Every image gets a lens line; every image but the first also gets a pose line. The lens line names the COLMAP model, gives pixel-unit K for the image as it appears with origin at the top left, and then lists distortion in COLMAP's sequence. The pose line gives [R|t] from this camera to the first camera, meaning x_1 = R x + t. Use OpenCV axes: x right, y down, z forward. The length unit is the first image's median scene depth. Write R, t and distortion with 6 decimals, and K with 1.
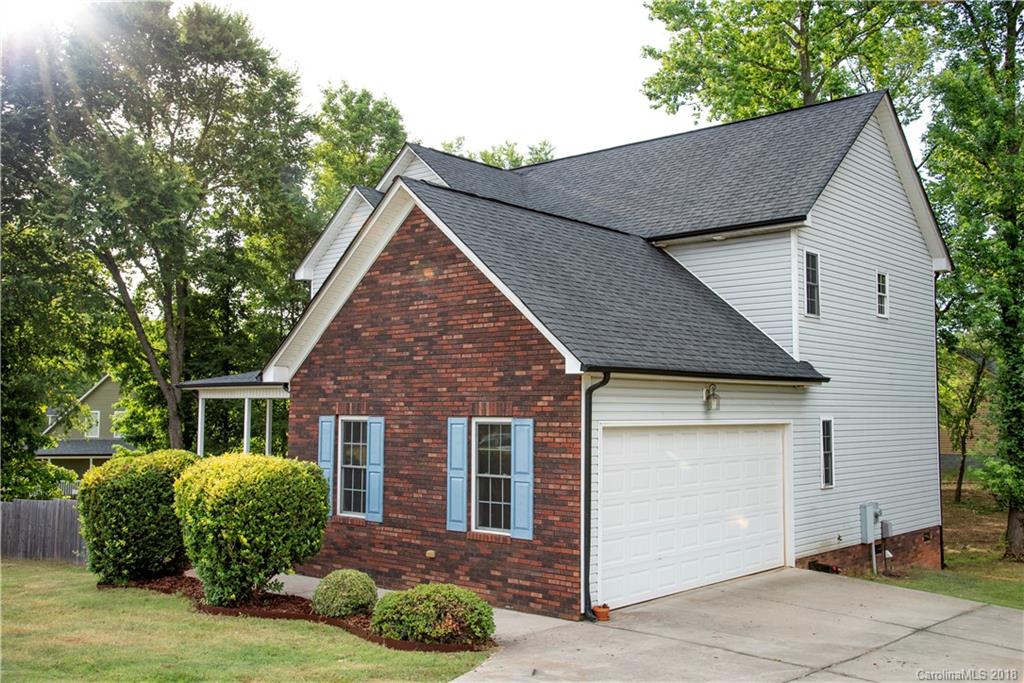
lens RADIAL K [[998.6, 0, 511.9], [0, 998.6, 343.9], [0, 0, 1]] dist [-0.018534, 0.000000]
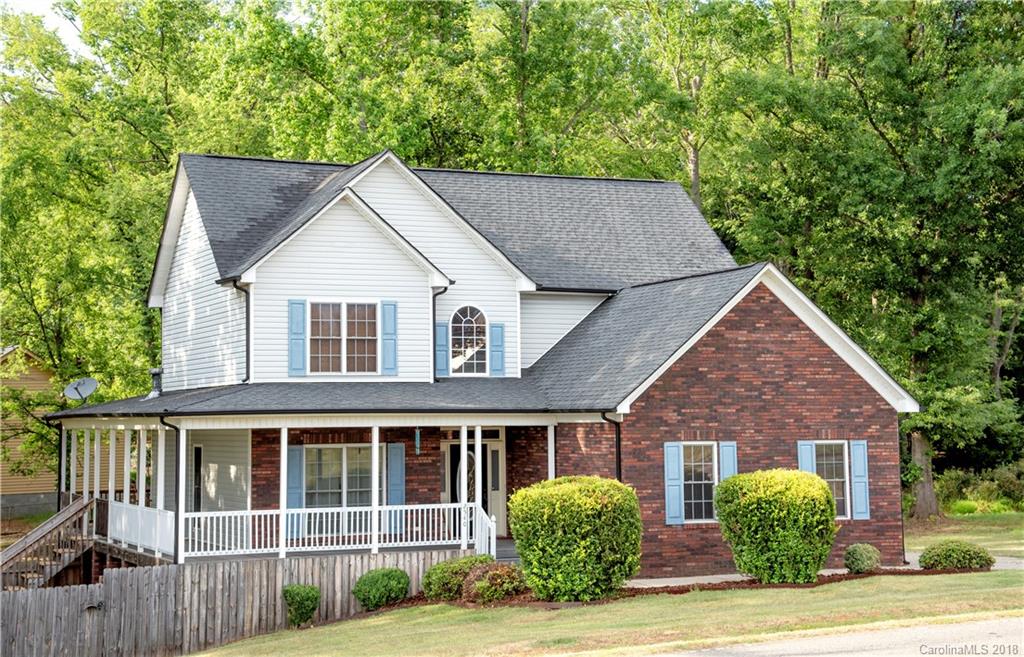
lens RADIAL K [[1739.4, 0, 512.0], [0, 1739.4, 326.4], [0, 0, 1]] dist [0.281892, 0.000000]
pose [[0.430084, 0.044343, 0.901699, -2.365368], [-0.046702, 0.998548, -0.026830, -0.001568], [-0.901580, -0.030572, 0.431530, 0.292324]]
